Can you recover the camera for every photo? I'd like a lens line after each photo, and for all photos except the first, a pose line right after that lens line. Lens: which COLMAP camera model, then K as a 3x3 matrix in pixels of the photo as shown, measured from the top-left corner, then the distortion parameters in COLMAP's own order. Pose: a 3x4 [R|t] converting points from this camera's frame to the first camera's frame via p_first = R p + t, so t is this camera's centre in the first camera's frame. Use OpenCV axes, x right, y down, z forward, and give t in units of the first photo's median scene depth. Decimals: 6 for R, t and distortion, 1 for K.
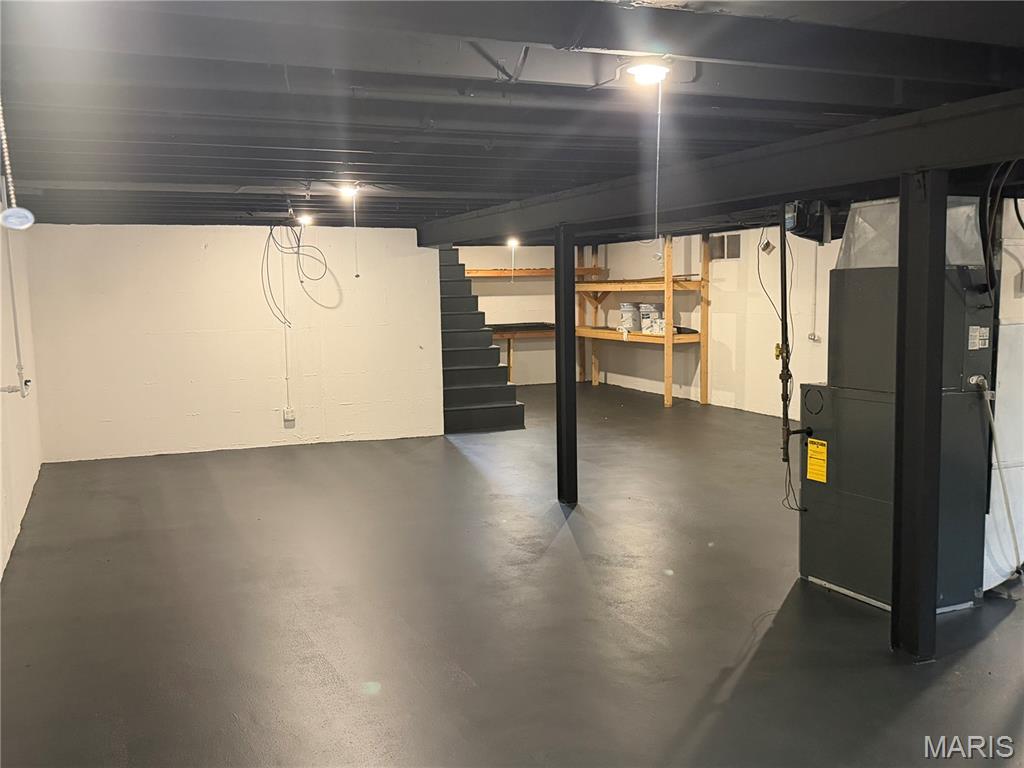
lens RADIAL K [[948.0, 0, 512.0], [0, 948.0, 384.0], [0, 0, 1]] dist [0.273515, -0.552881]
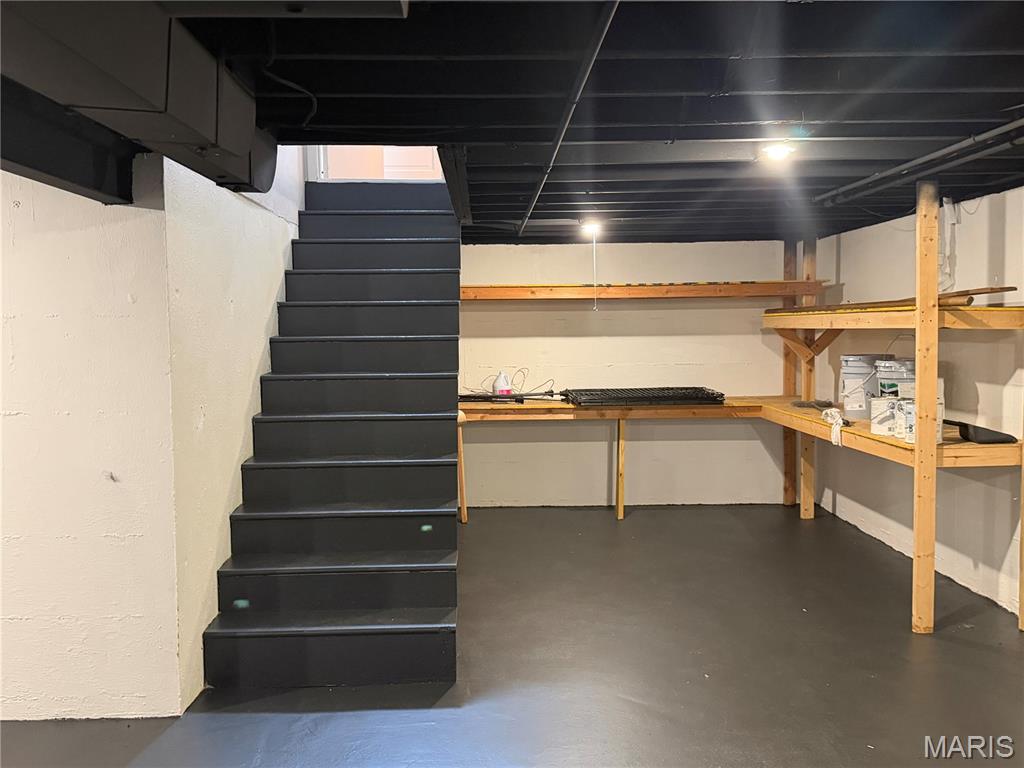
lens RADIAL K [[948.0, 0, 512.0], [0, 948.0, 384.0], [0, 0, 1]] dist [0.273515, -0.552881]
pose [[0.934226, 0.029162, -0.355488, 0.141210], [-0.041858, 0.998729, -0.028074, -0.055518], [0.354217, 0.041107, 0.934259, 0.550184]]
